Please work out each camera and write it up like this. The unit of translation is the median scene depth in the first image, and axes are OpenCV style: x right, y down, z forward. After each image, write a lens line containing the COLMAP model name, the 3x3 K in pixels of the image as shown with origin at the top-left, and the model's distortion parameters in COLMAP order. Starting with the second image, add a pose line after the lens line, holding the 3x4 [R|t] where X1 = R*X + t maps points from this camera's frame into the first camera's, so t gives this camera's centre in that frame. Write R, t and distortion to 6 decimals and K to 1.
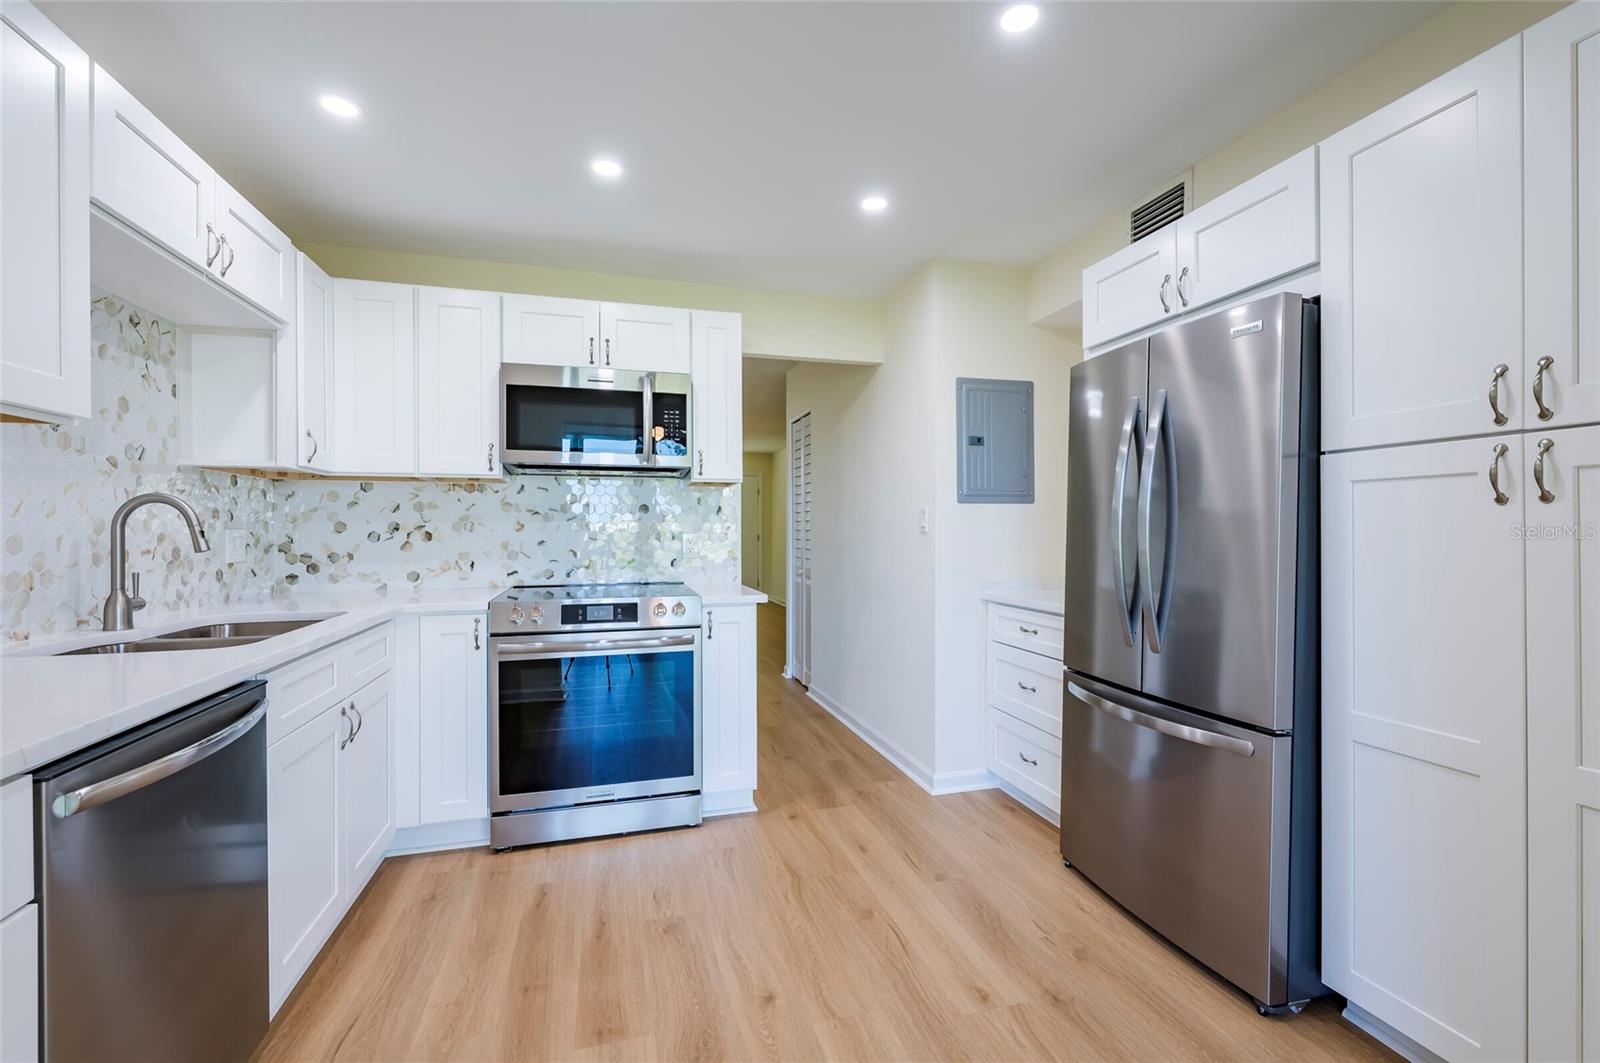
lens RADIAL K [[692.7, 0, 803.7], [0, 692.7, 529.0], [0, 0, 1]] dist [0.002691, -0.000502]
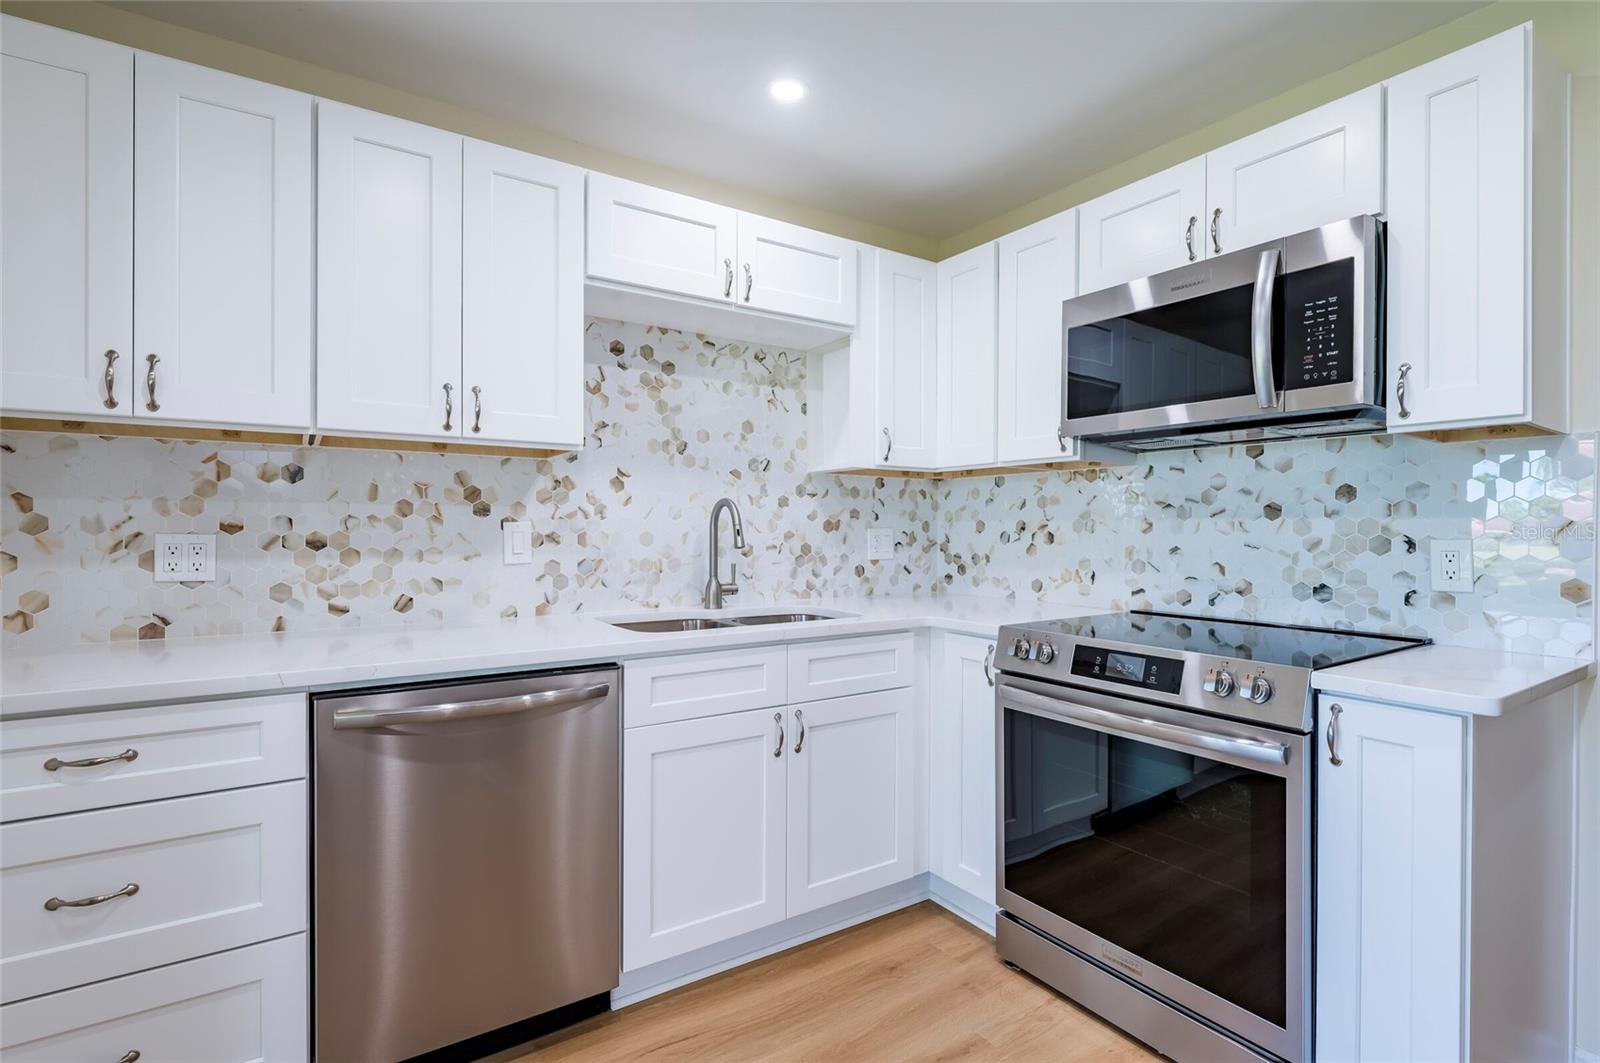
lens RADIAL K [[757.6, 0, 797.1], [0, 757.6, 529.6], [0, 0, 1]] dist [-0.006114, -0.001594]
pose [[0.301224, 0.004448, -0.953543, 0.241088], [-0.003352, 0.999988, 0.003606, -0.001485], [0.953547, 0.002110, 0.301236, 0.494365]]
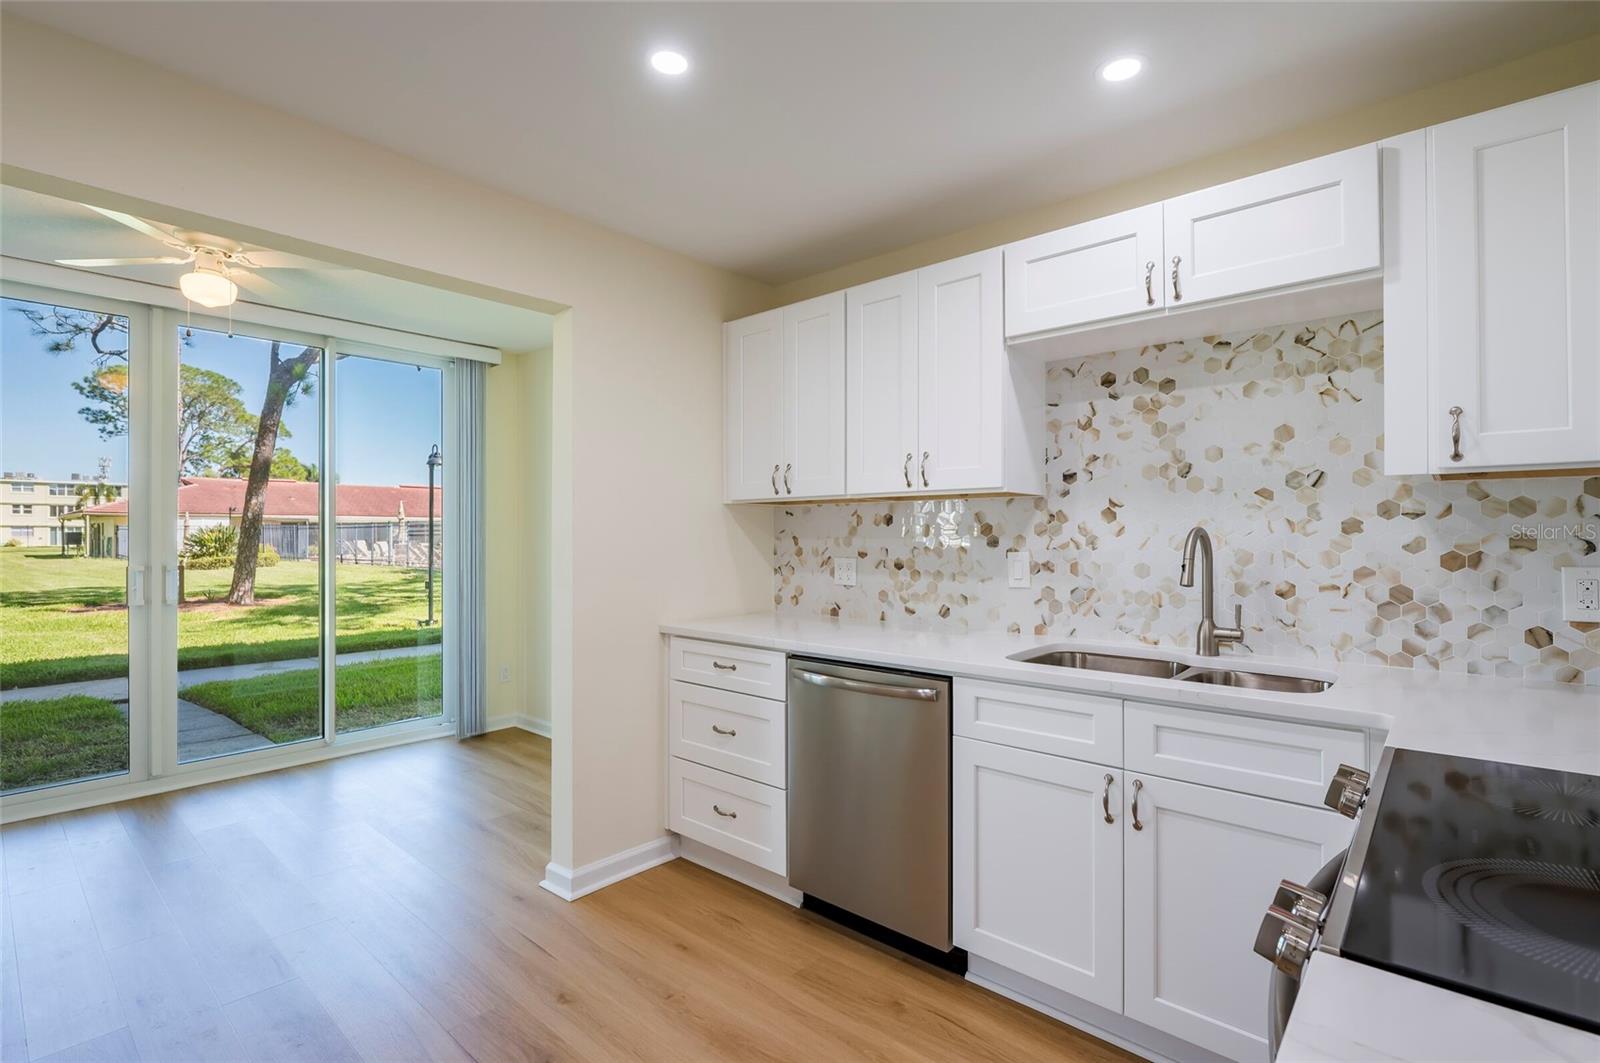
lens RADIAL K [[731.5, 0, 800.8], [0, 731.5, 529.8], [0, 0, 1]] dist [-0.008134, -0.000293]
pose [[-0.843237, -0.000998, -0.537541, 0.099729], [0.003560, 0.999966, -0.007442, -0.028225], [0.537530, -0.008189, -0.843205, 1.088427]]
